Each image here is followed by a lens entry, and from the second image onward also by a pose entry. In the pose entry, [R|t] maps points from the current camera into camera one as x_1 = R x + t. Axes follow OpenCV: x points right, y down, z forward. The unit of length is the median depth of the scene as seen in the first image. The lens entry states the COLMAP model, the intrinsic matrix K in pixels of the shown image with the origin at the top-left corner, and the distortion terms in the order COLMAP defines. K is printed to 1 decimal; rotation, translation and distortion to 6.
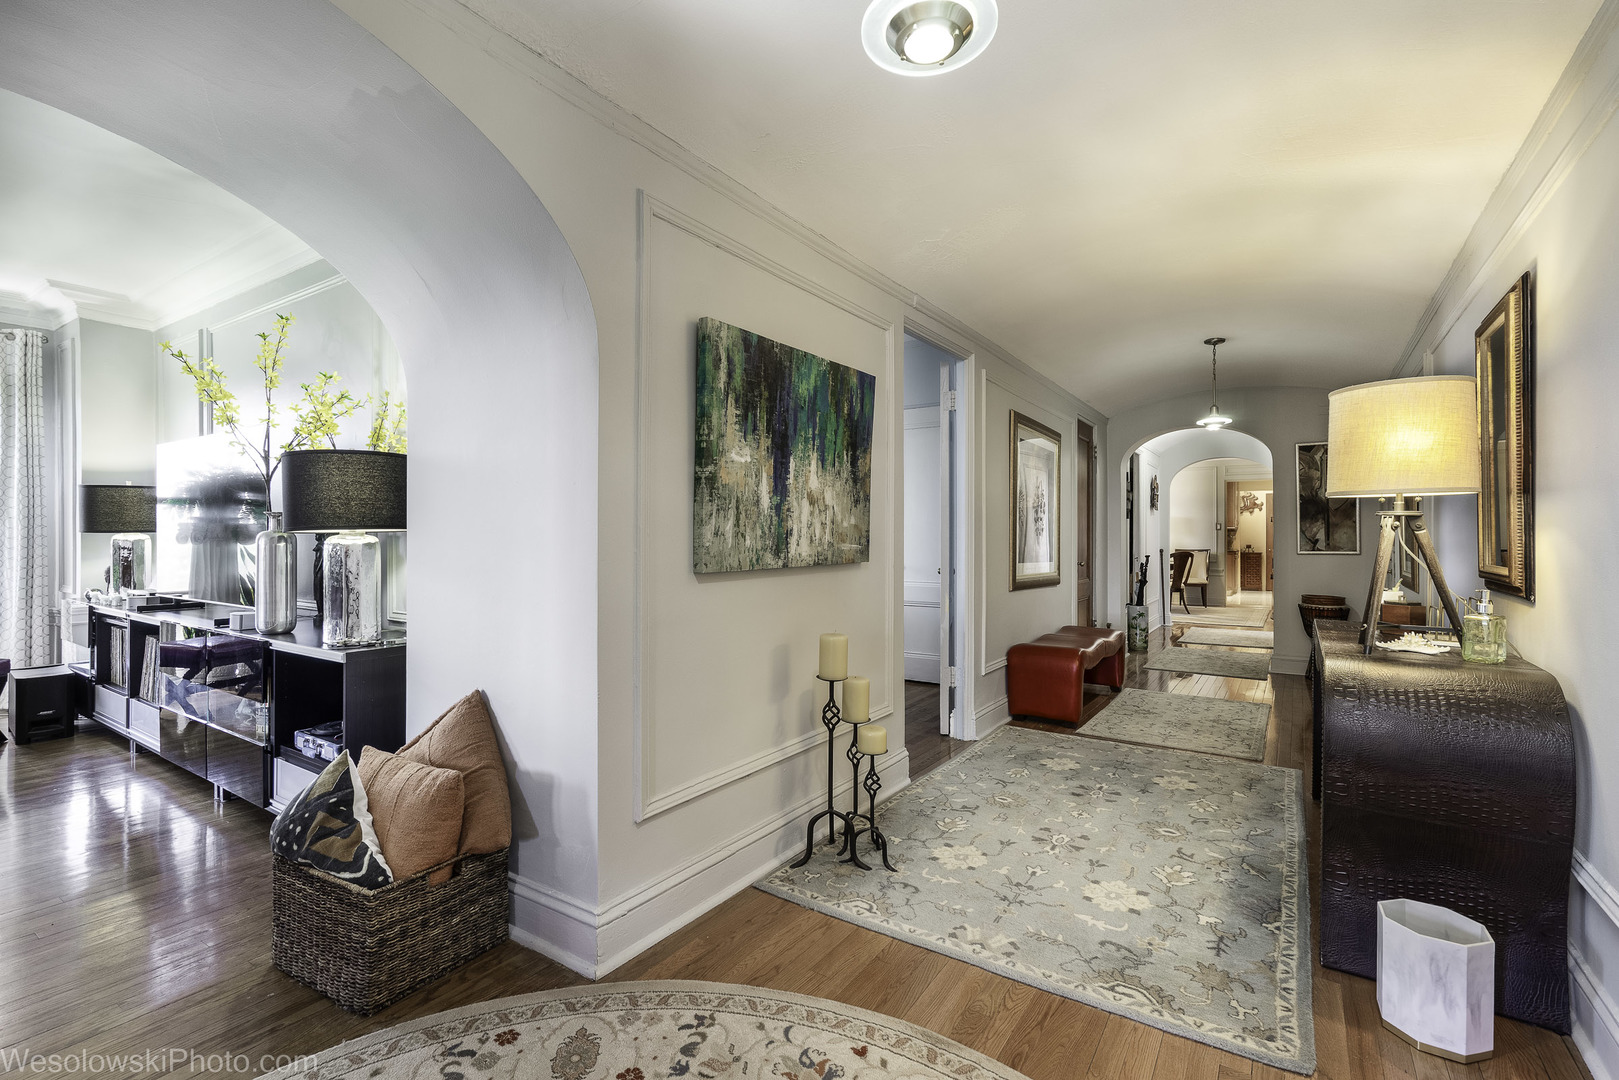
lens RADIAL K [[736.2, 0, 810.7], [0, 736.2, 539.3], [0, 0, 1]] dist [-0.003760, 0.005876]
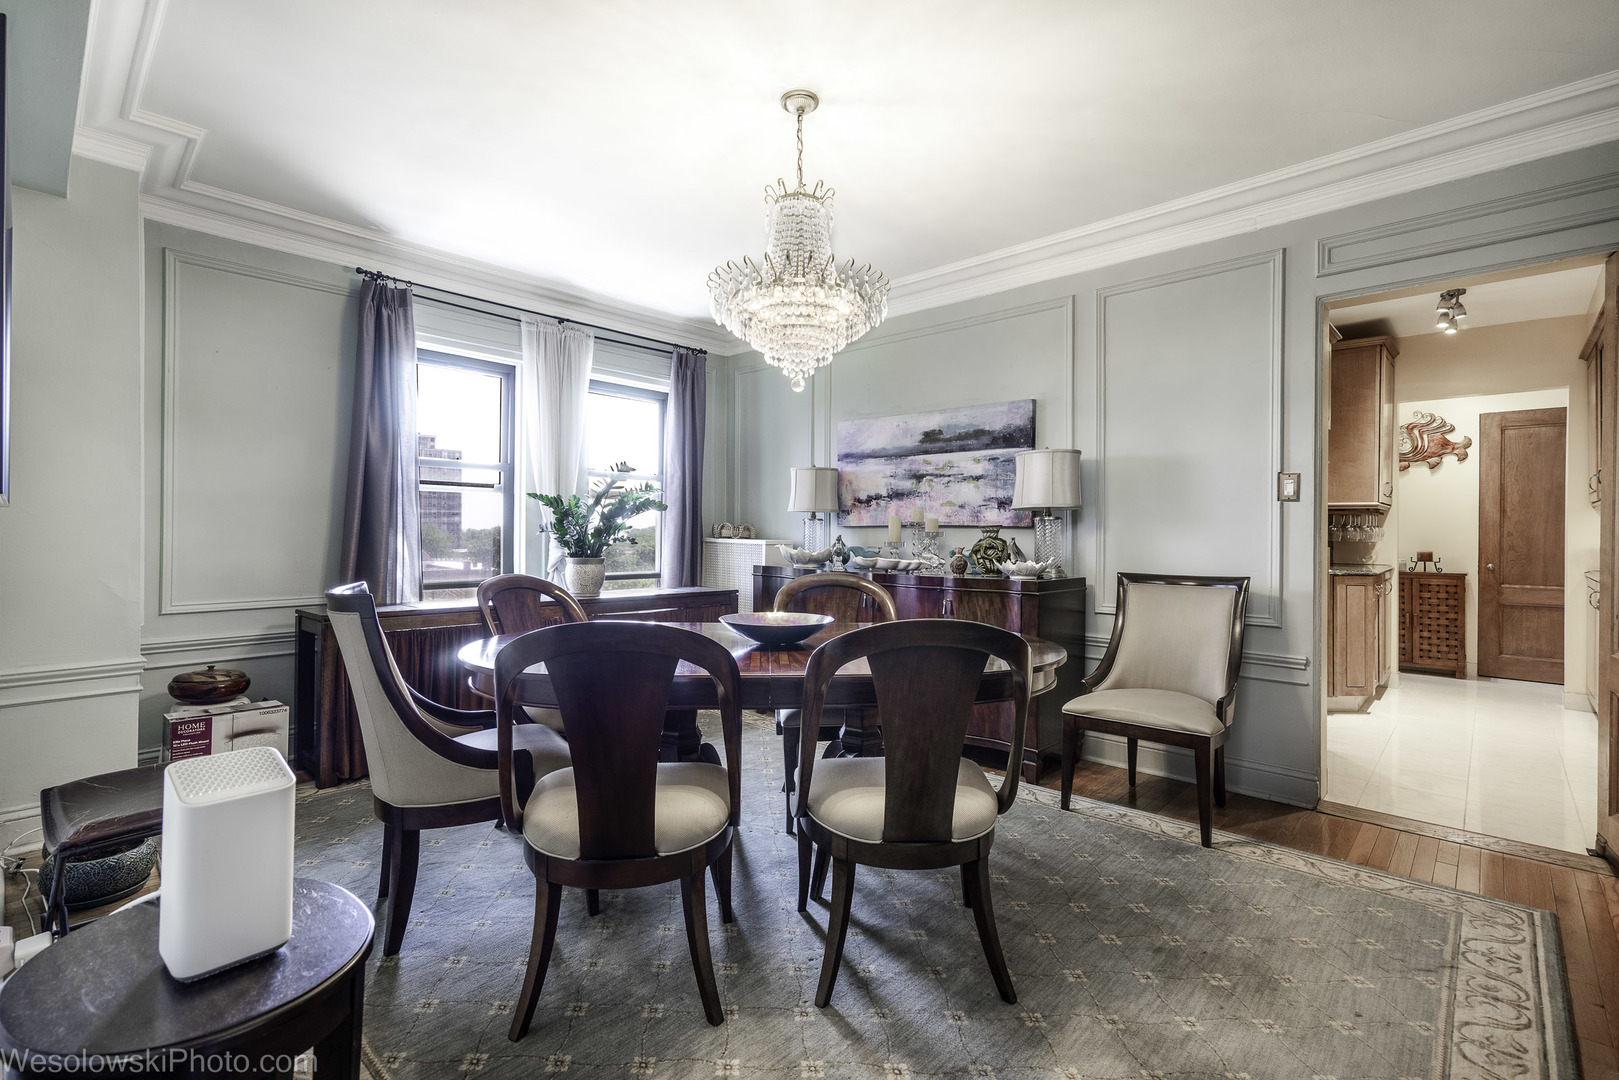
lens RADIAL K [[736.2, 0, 788.2], [0, 736.2, 530.1], [0, 0, 1]] dist [-0.003760, 0.005876]
pose [[0.984090, 0.004259, -0.177618, 0.469395], [-0.004317, 0.999991, 0.000063, -0.003129], [0.177617, 0.000705, 0.984099, 0.785501]]
